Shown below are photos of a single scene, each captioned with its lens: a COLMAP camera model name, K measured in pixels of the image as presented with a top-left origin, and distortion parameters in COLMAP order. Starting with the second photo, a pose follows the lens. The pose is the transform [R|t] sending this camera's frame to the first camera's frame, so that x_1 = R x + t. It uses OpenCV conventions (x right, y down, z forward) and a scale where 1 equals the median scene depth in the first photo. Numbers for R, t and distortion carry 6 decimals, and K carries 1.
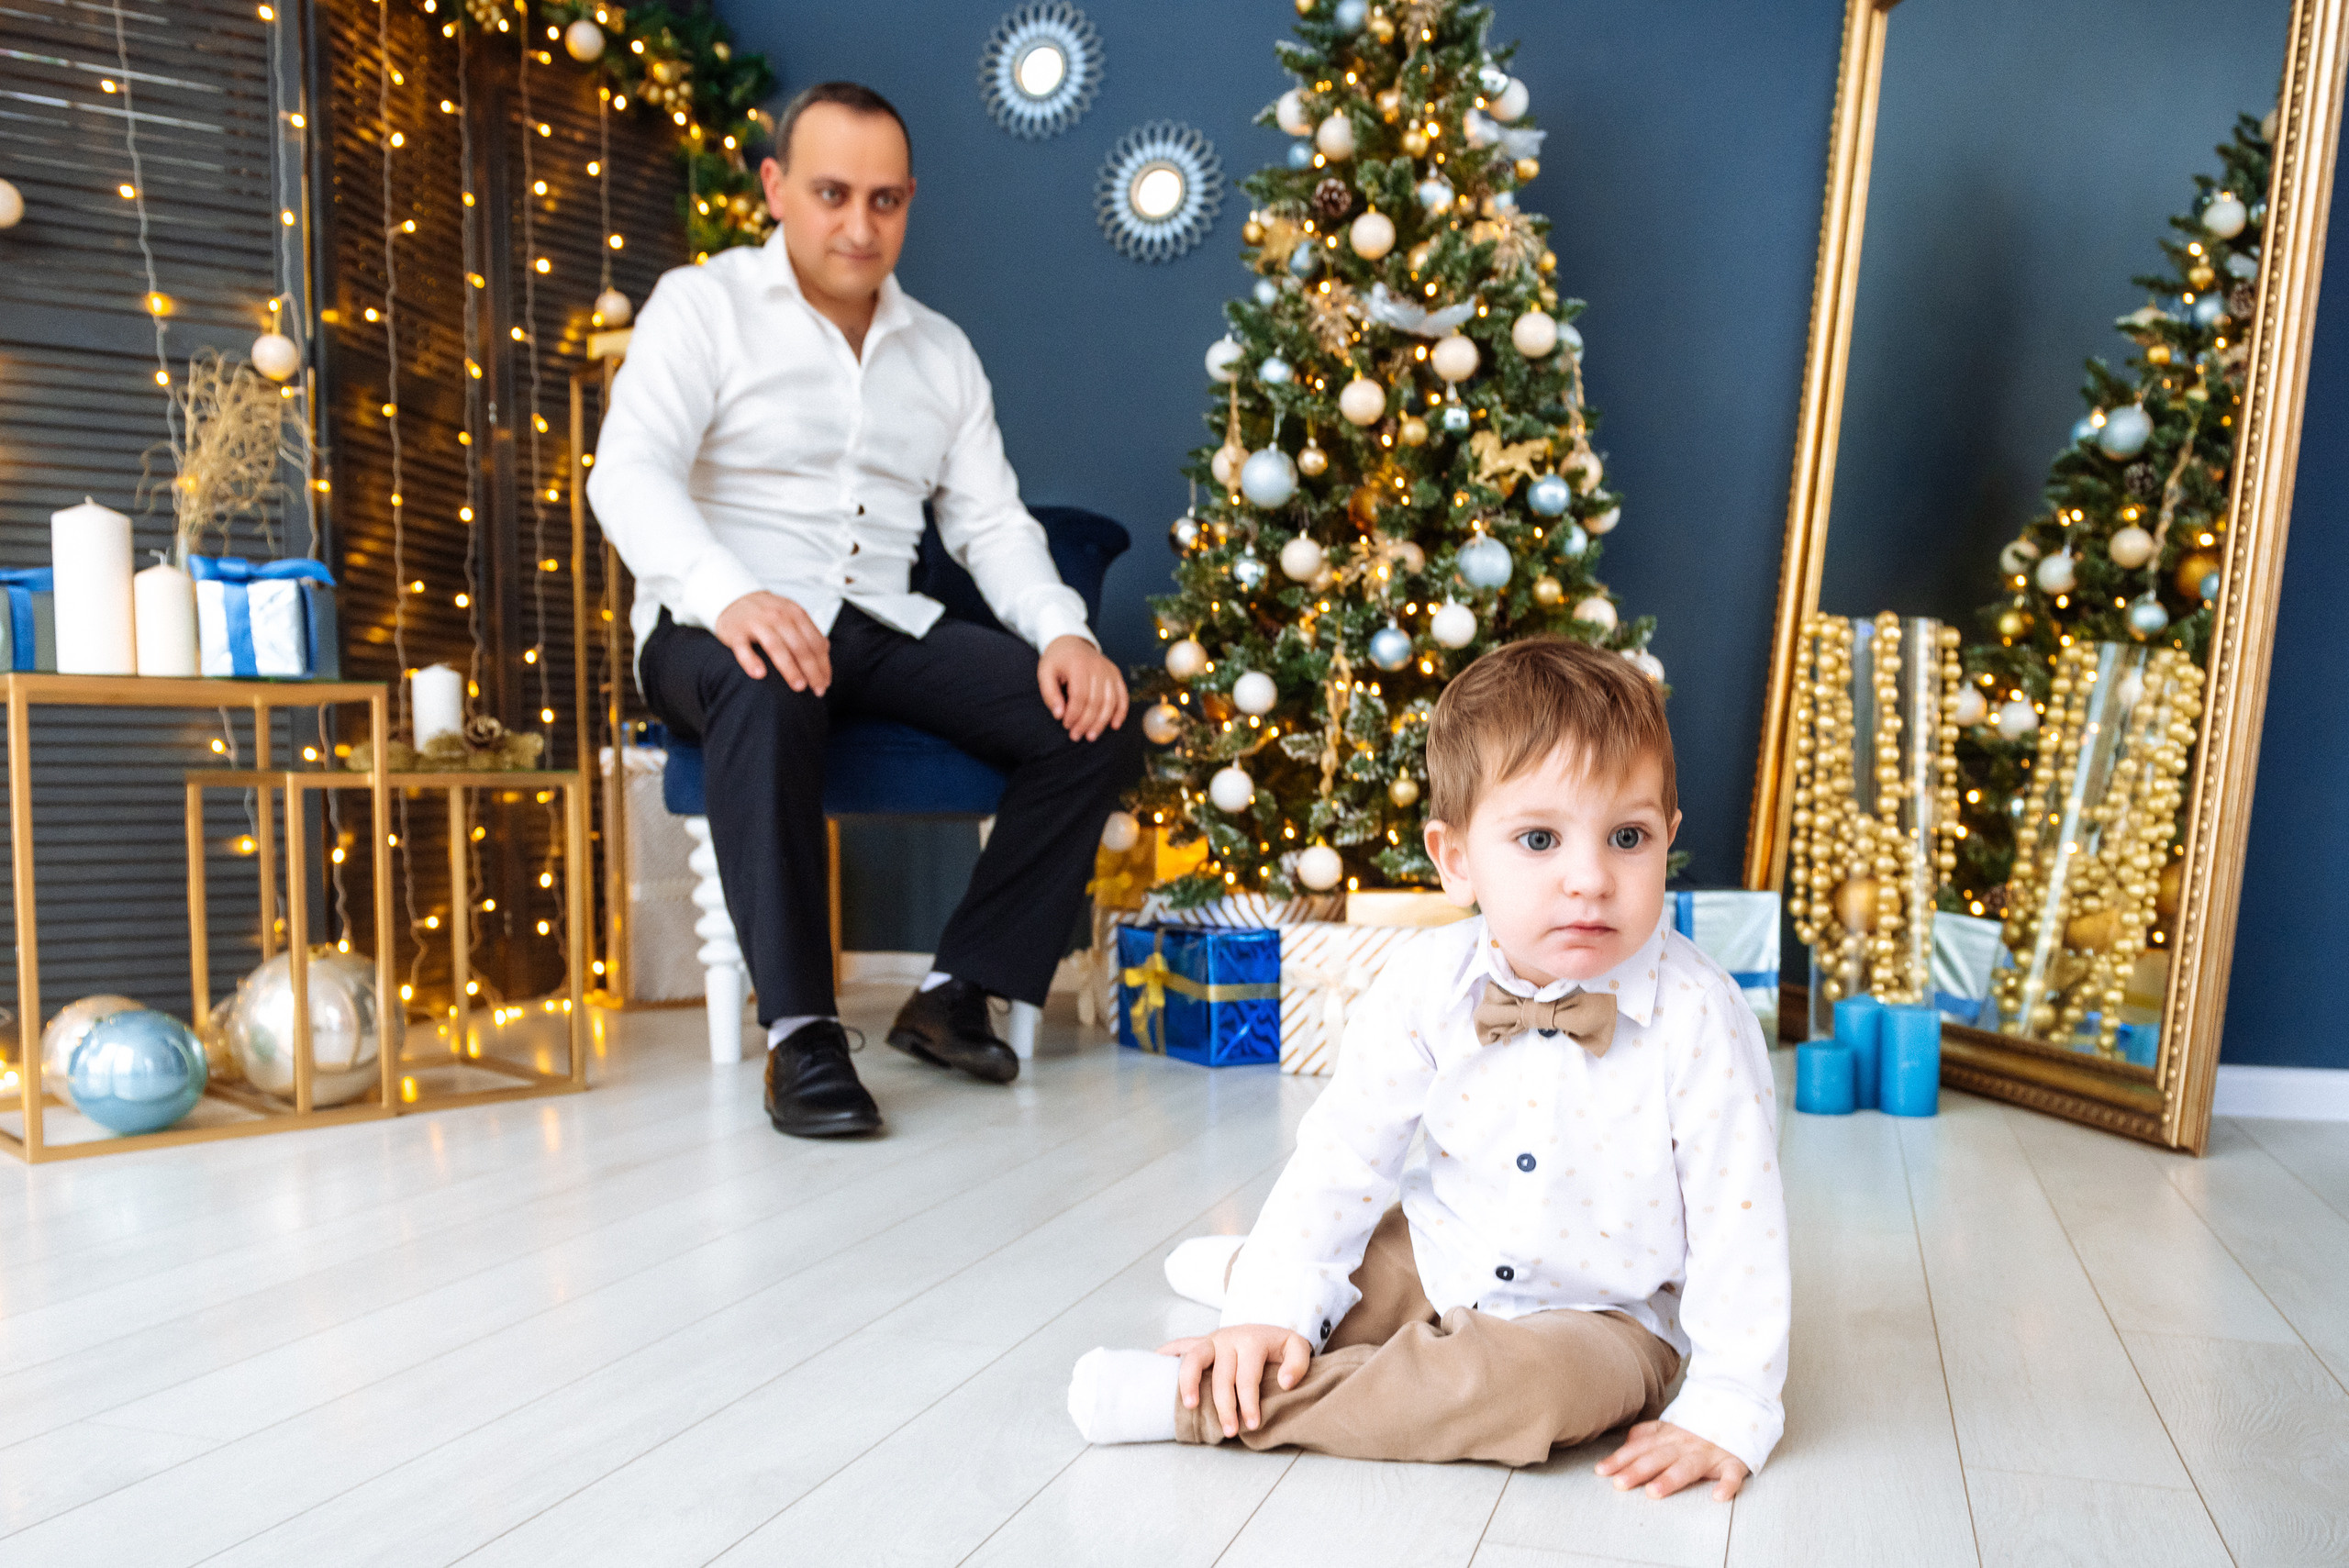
lens RADIAL K [[1896.7, 0, 1178.8], [0, 1896.7, 900.3], [0, 0, 1]] dist [0.000866, -0.010040]
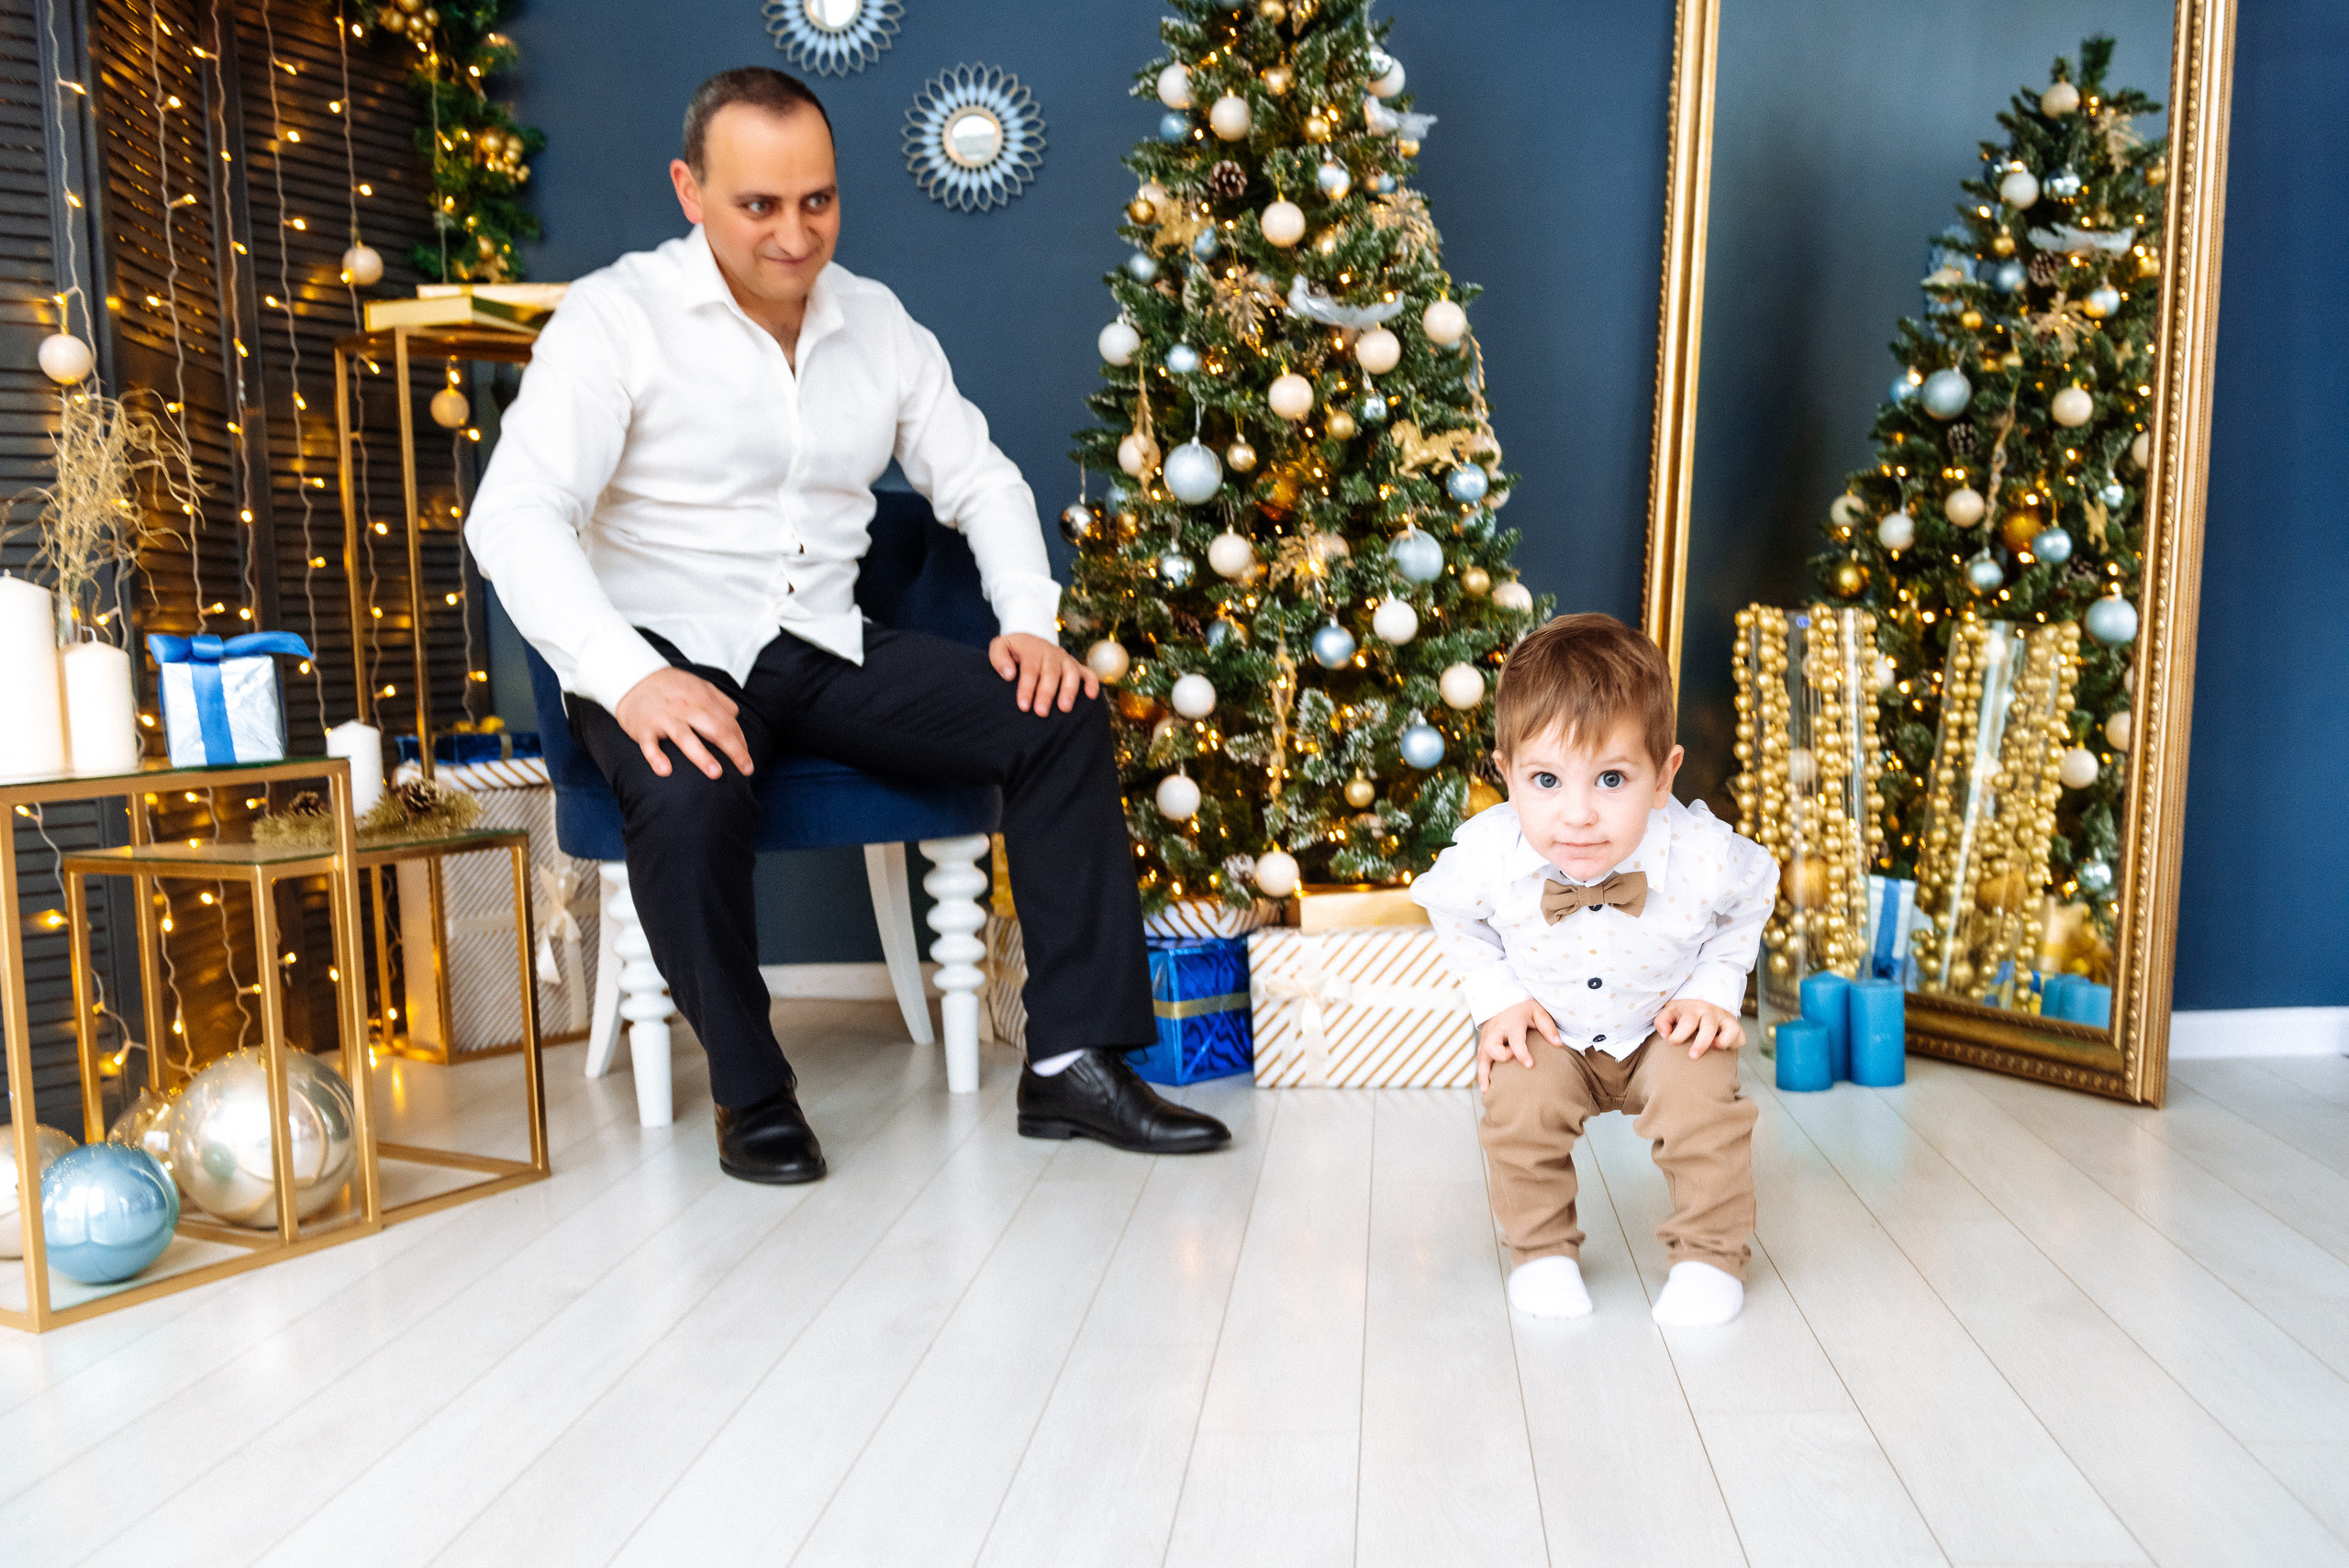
lens RADIAL K [[2175.1, 0, 1175.3], [0, 2175.1, 794.9], [0, 0, 1]] dist [-0.016774, 0.004856]
pose [[0.973985, -0.056957, 0.219338, -0.215241], [0.057193, 0.998349, 0.005280, -0.065021], [-0.219277, 0.007402, 0.975635, -0.081039]]
